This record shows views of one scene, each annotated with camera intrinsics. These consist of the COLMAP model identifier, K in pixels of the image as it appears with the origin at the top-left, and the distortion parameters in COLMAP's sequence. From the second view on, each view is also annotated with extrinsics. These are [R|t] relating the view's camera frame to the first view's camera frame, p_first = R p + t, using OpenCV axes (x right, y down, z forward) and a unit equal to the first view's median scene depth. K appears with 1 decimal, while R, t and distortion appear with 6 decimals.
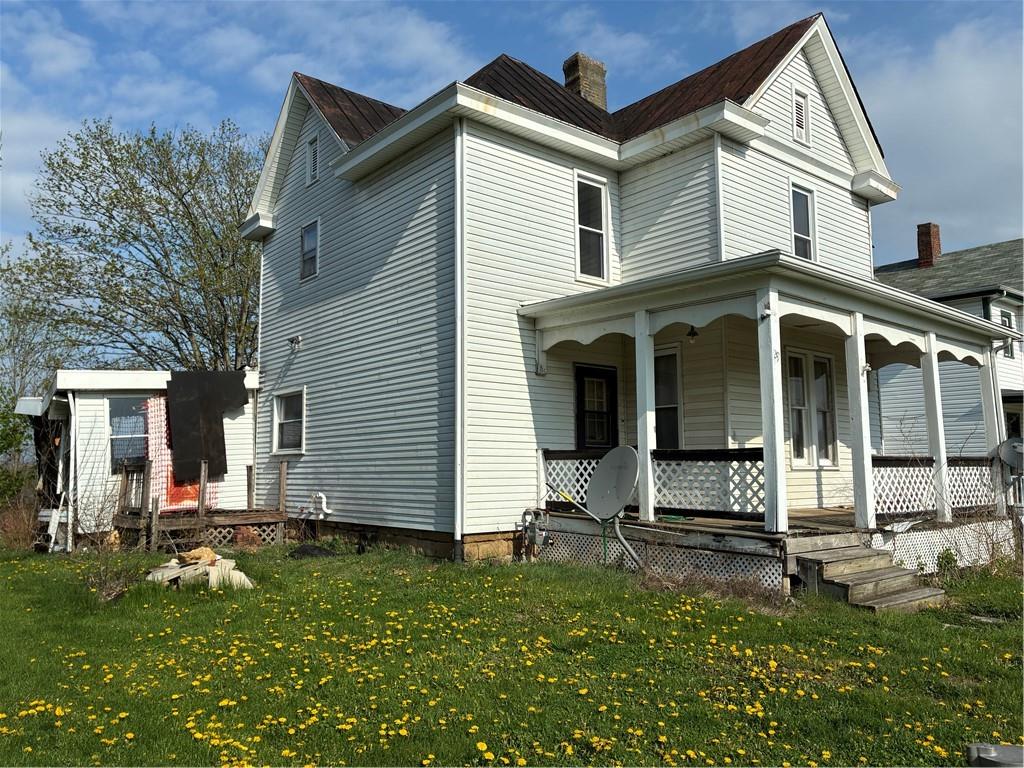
lens RADIAL K [[782.1, 0, 512.8], [0, 782.1, 384.6], [0, 0, 1]] dist [0.043582, -0.057655]
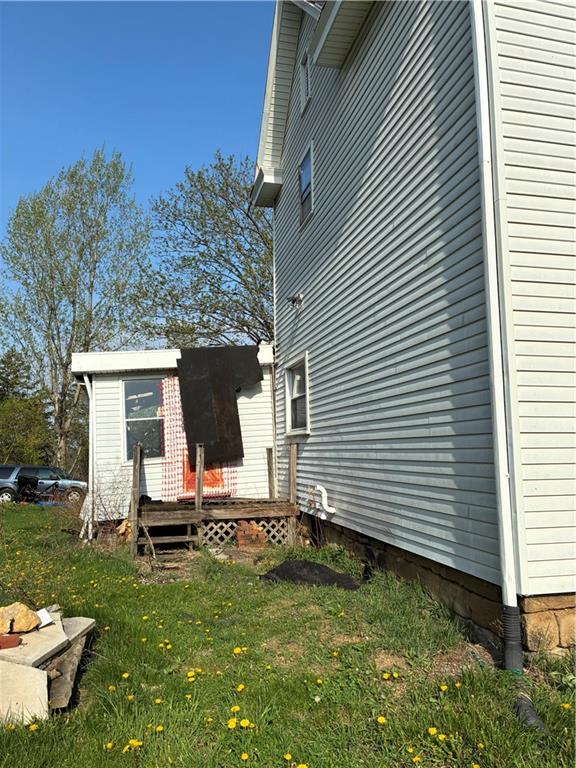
lens RADIAL K [[586.6, 0, 285.9], [0, 586.6, 376.9], [0, 0, 1]] dist [0.043582, -0.057655]
pose [[0.898980, -0.059399, -0.433944, -0.020427], [0.055177, 0.998227, -0.022333, 0.041718], [0.434501, -0.003867, 0.900663, 0.449789]]
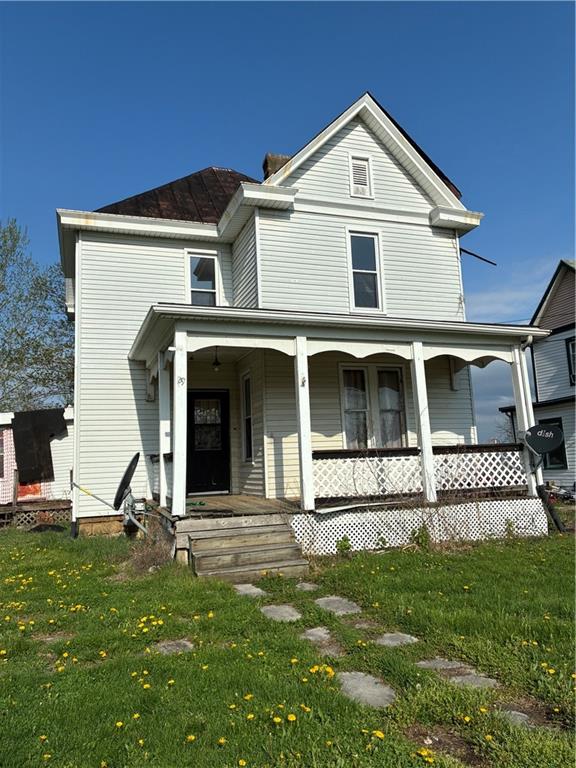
lens RADIAL K [[586.6, 0, 283.1], [0, 586.6, 384.0], [0, 0, 1]] dist [0.043582, -0.057655]
pose [[0.938568, -0.084693, -0.334539, 0.498503], [0.077665, 0.996387, -0.034353, 0.009246], [0.336240, 0.006260, 0.941755, 0.077157]]
